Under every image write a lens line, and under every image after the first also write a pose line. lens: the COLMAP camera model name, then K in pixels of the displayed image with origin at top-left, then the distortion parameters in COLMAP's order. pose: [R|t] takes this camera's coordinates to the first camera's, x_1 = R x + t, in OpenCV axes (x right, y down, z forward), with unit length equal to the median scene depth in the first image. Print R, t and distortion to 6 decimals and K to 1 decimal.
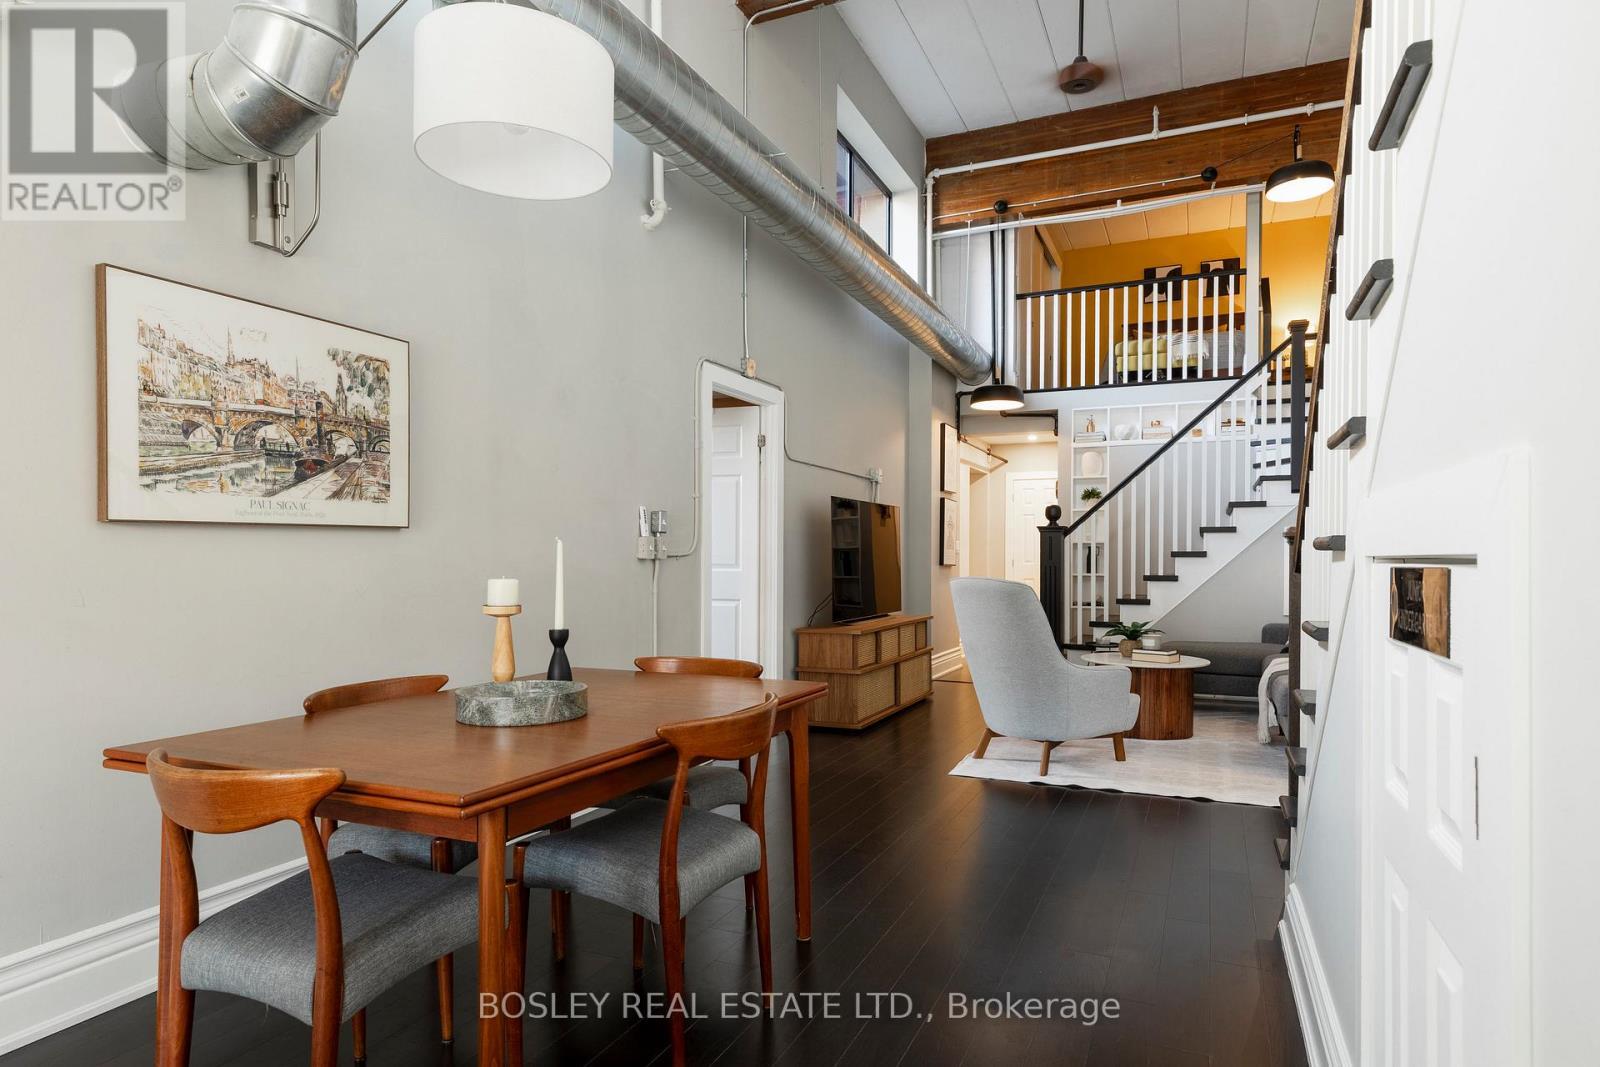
lens RADIAL K [[894.1, 0, 800.0], [0, 894.1, 604.1], [0, 0, 1]] dist [0.004335, 0.001374]
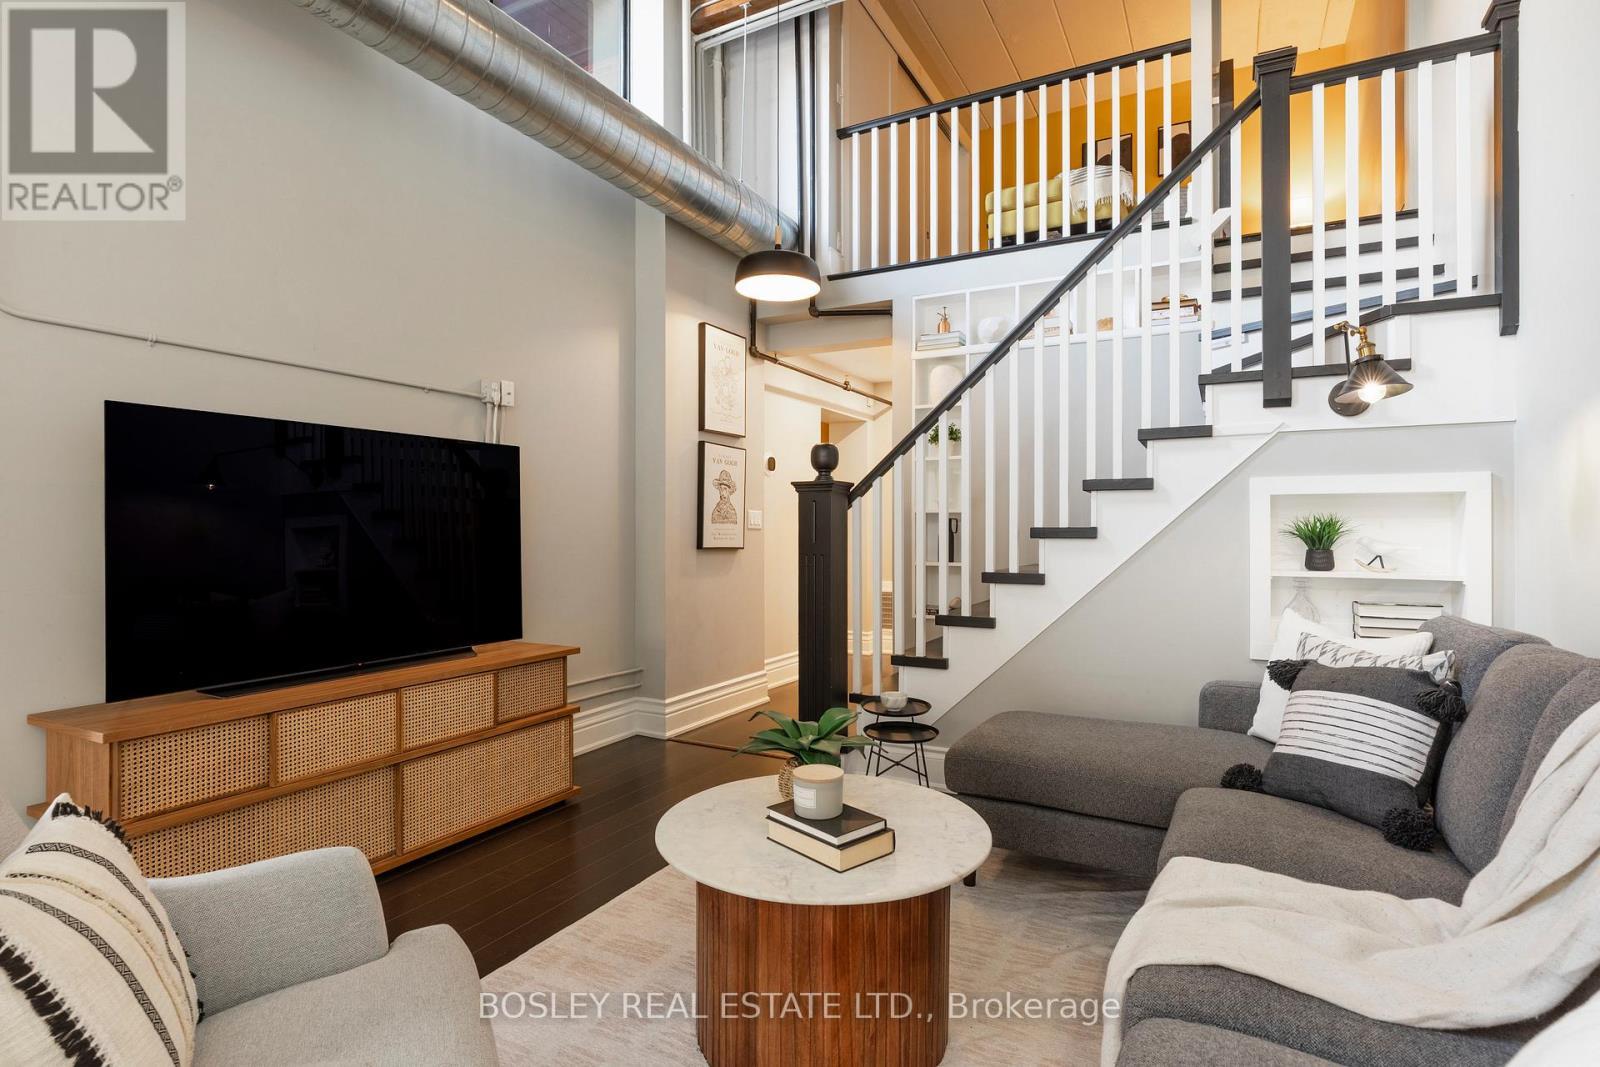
lens RADIAL K [[813.4, 0, 800.0], [0, 813.4, 533.5], [0, 0, 1]] dist [-0.003115, -0.000367]
pose [[0.997663, -0.002108, -0.068294, 0.271670], [-0.001183, 0.998841, -0.048123, -0.028063], [0.068316, 0.048091, 0.996504, 0.452373]]
